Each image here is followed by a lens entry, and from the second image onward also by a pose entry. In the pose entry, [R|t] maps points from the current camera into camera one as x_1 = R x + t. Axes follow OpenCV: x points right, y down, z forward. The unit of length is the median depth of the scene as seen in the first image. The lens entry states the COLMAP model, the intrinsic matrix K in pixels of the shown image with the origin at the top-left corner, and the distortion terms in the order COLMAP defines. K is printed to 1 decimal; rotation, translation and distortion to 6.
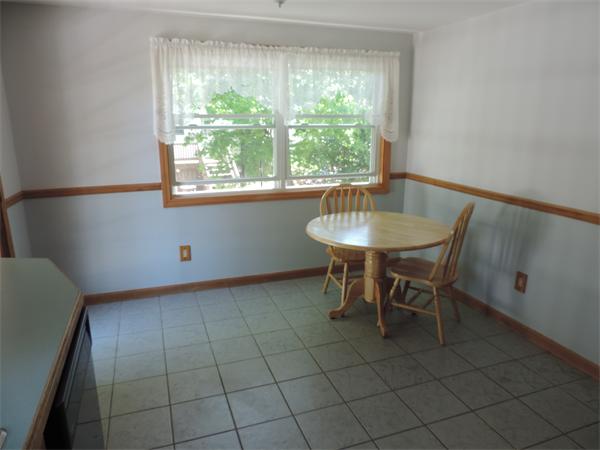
lens RADIAL K [[431.1, 0, 301.0], [0, 431.1, 226.0], [0, 0, 1]] dist [-0.023877, 0.017384]
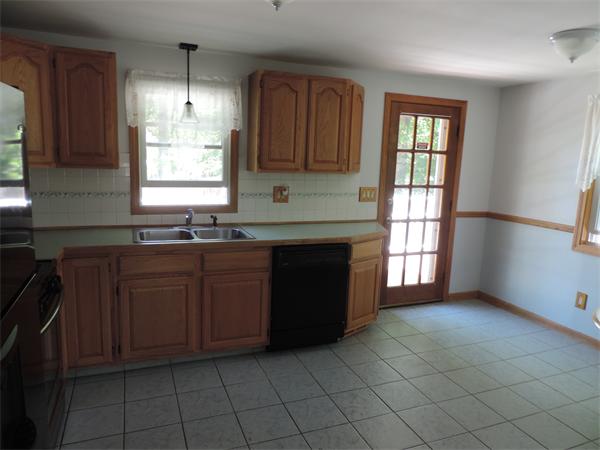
lens RADIAL K [[430.6, 0, 297.5], [0, 430.6, 228.9], [0, 0, 1]] dist [-0.012545, 0.011200]
pose [[0.025659, 0.178497, -0.983606, 0.706316], [-0.289267, 0.943163, 0.163611, -0.070189], [0.956904, 0.280327, 0.075834, 0.263232]]
